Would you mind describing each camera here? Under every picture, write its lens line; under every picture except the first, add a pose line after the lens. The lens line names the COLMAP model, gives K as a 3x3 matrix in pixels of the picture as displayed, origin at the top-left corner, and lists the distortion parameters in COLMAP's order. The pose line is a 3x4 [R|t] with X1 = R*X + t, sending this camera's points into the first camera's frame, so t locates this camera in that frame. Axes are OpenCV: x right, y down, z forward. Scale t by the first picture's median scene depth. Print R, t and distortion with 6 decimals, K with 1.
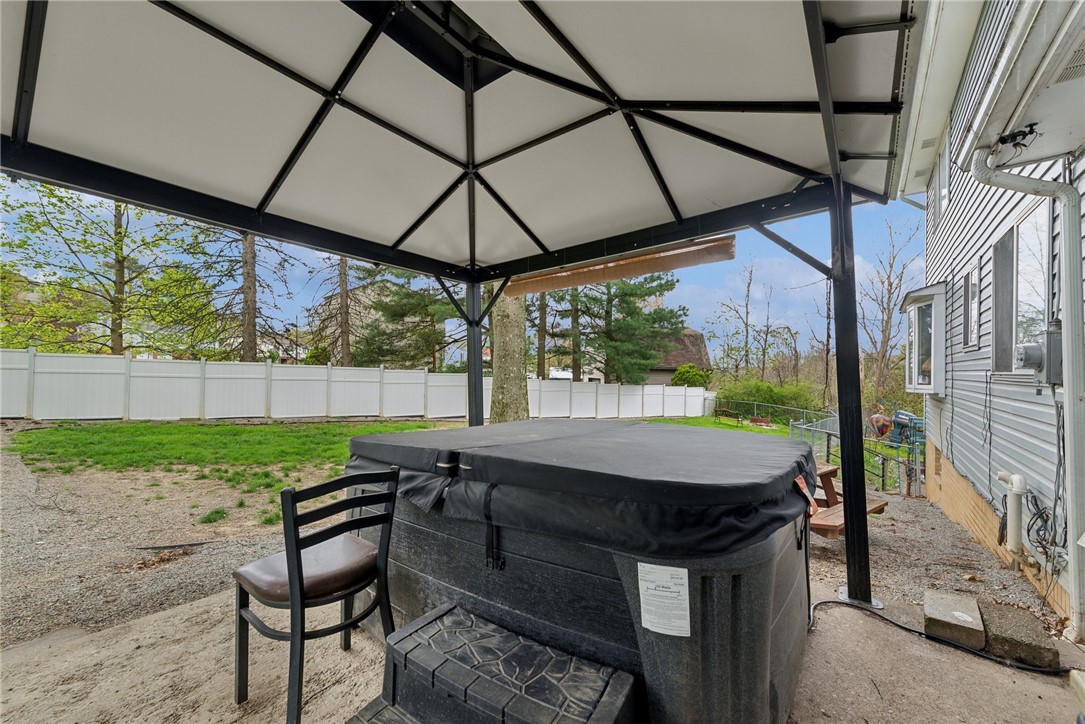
lens RADIAL K [[438.9, 0, 543.7], [0, 438.9, 377.0], [0, 0, 1]] dist [0.002780, 0.000275]
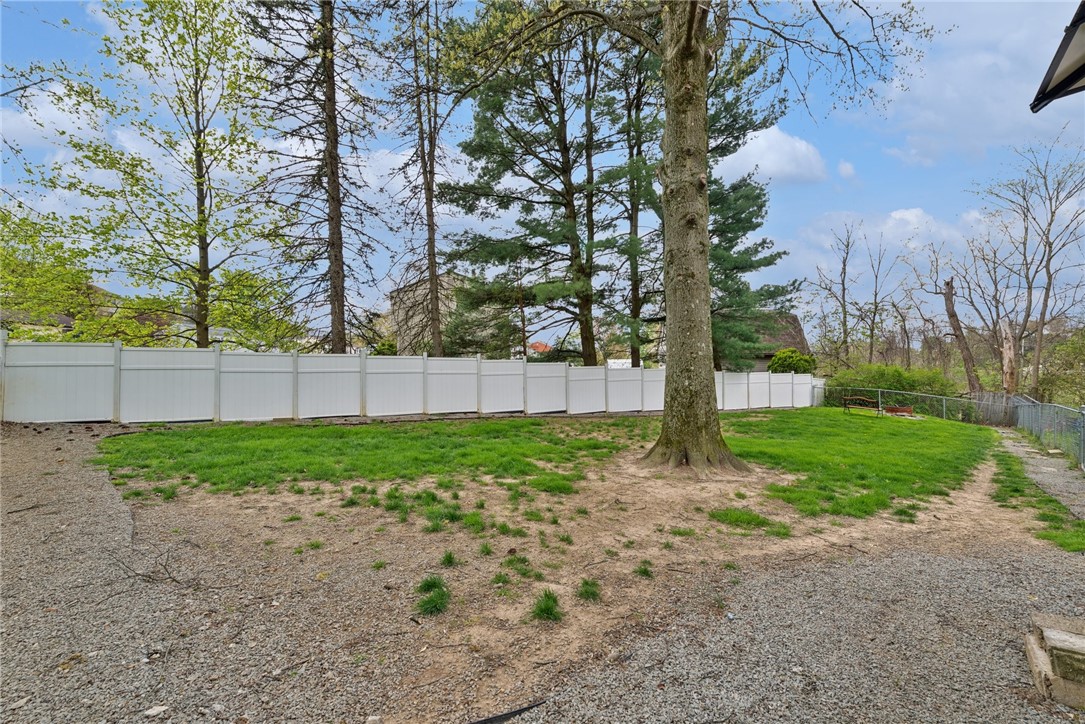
lens RADIAL K [[429.8, 0, 539.9], [0, 429.8, 370.5], [0, 0, 1]] dist [0.006739, -0.000082]
pose [[0.996174, -0.026568, -0.083254, -0.216494], [0.026138, 0.999639, -0.006250, 0.016771], [0.083390, 0.004050, 0.996509, 0.181709]]
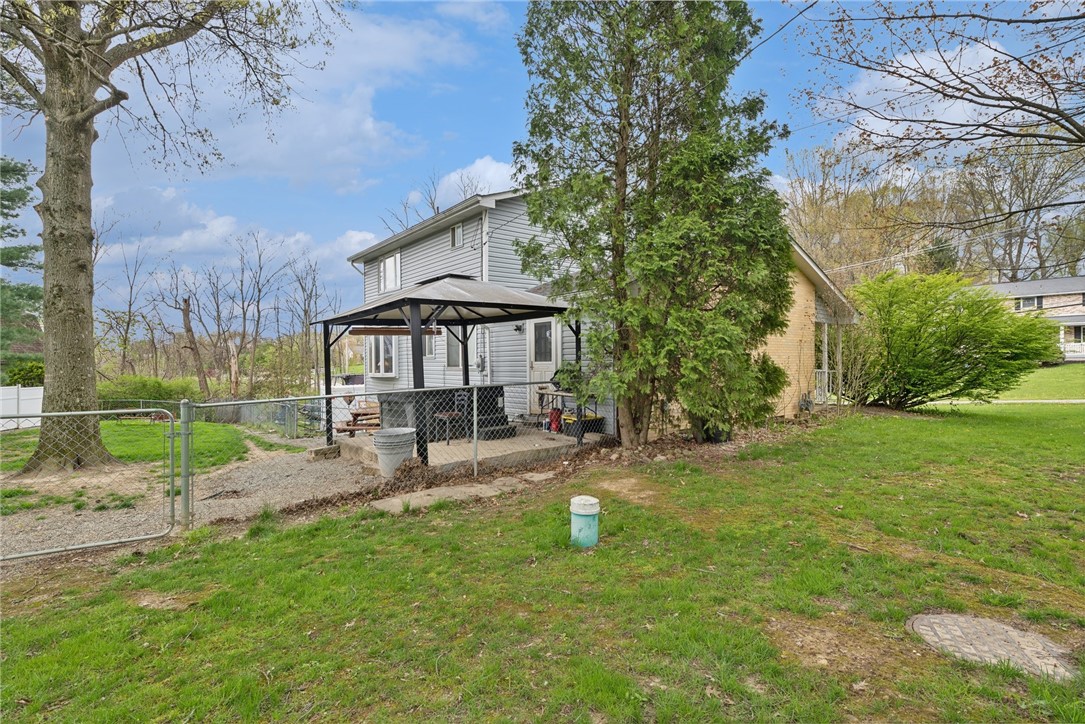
lens RADIAL K [[525.3, 0, 542.5], [0, 525.3, 362.0], [0, 0, 1]] dist [-0.002491, -0.000533]
pose [[0.255833, -0.008255, 0.966686, -0.673206], [0.019384, 0.999806, 0.003408, -0.013790], [-0.966527, 0.017866, 0.255943, -0.149993]]
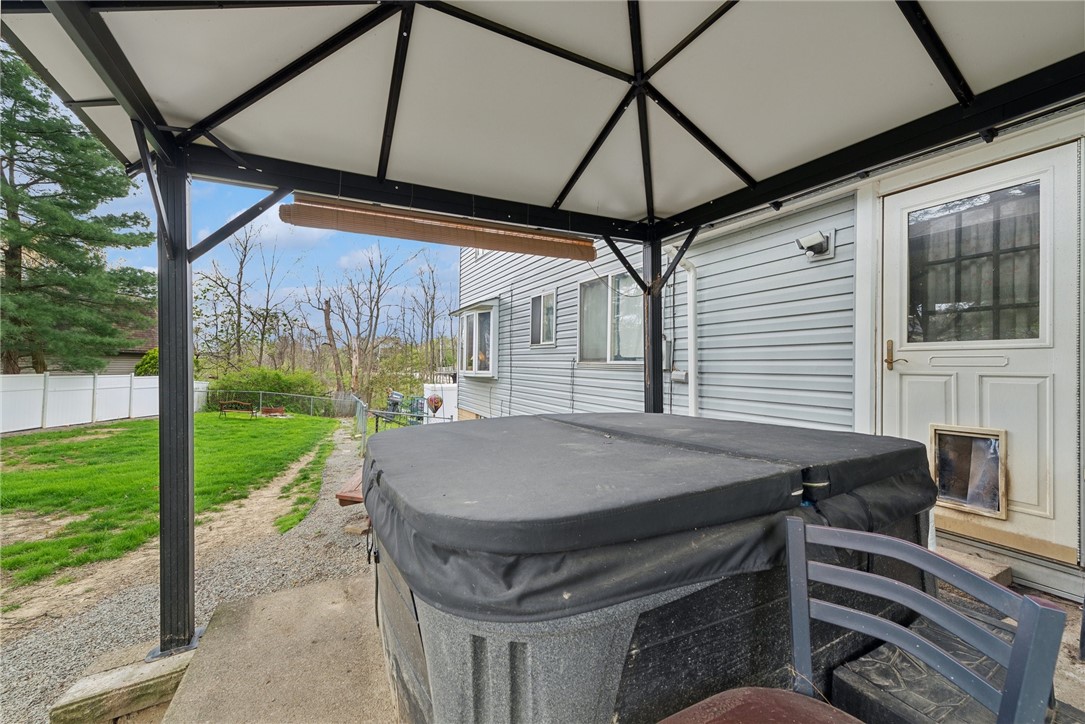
lens RADIAL K [[431.2, 0, 547.5], [0, 431.2, 353.0], [0, 0, 1]] dist [0.001865, 0.000006]
pose [[0.435136, 0.026951, 0.899961, -0.133505], [-0.004899, 0.999608, -0.027566, -0.000762], [-0.900351, 0.007586, 0.435097, 0.134167]]
